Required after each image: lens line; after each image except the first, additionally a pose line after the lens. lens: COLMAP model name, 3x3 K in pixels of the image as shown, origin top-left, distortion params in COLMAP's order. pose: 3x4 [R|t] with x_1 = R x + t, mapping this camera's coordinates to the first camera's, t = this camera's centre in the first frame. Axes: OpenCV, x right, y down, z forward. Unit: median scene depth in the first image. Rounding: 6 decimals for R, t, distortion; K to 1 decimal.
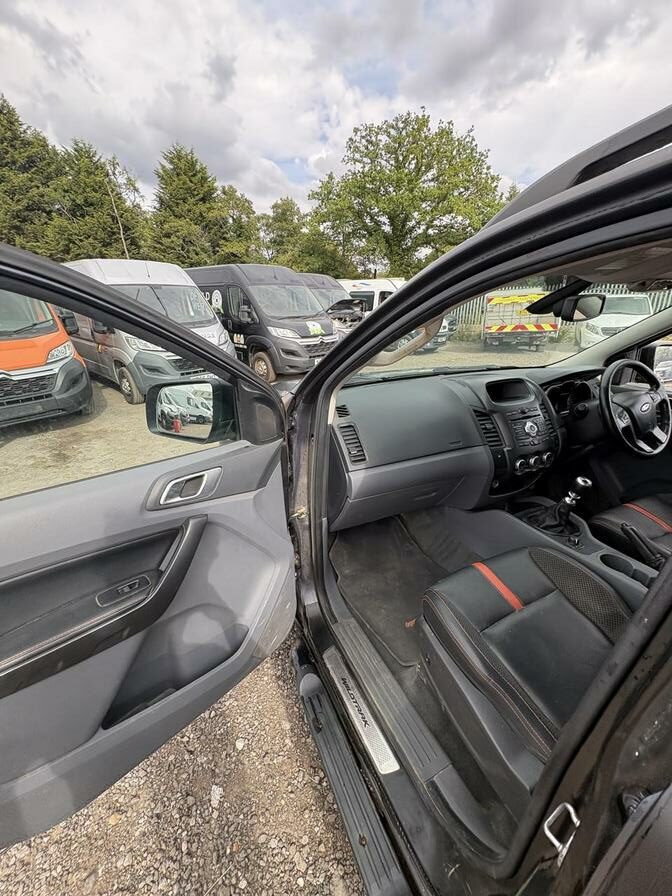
lens RADIAL K [[356.2, 0, 333.5], [0, 356.2, 445.3], [0, 0, 1]] dist [0.001740, -0.000642]
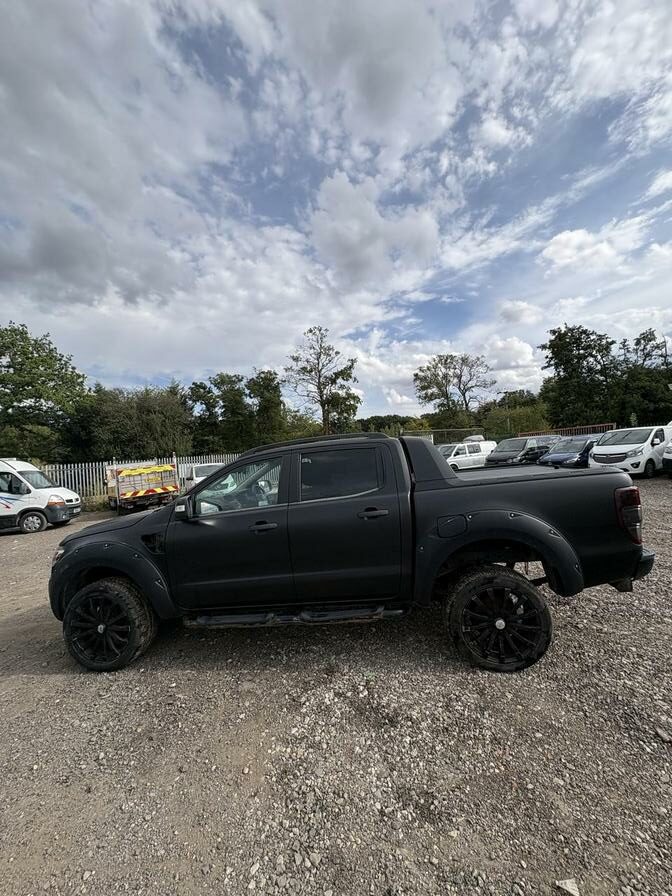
lens RADIAL K [[356.2, 0, 337.3], [0, 356.2, 444.7], [0, 0, 1]] dist [0.001740, -0.000642]
pose [[0.531909, 0.003662, 0.846794, -0.076203], [0.374015, 0.896149, -0.238811, 0.027809], [-0.759727, 0.443739, 0.475300, -0.069915]]
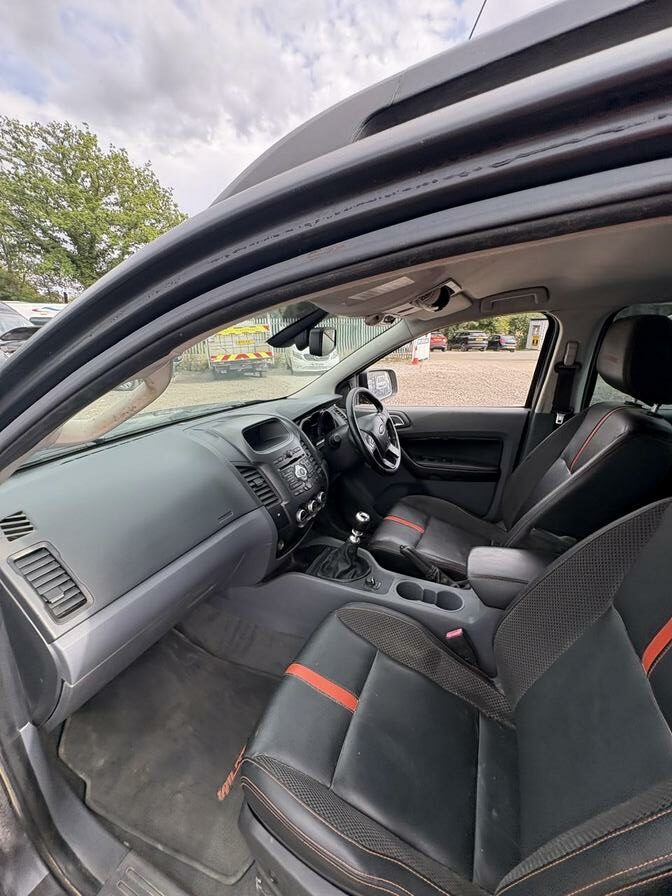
lens RADIAL K [[356.2, 0, 335.6], [0, 356.2, 446.2], [0, 0, 1]] dist [0.001740, -0.000642]
pose [[0.754092, -0.189366, 0.628876, 0.003196], [0.234678, 0.972008, 0.011285, -0.004572], [-0.613410, 0.139073, 0.777423, 0.011022]]
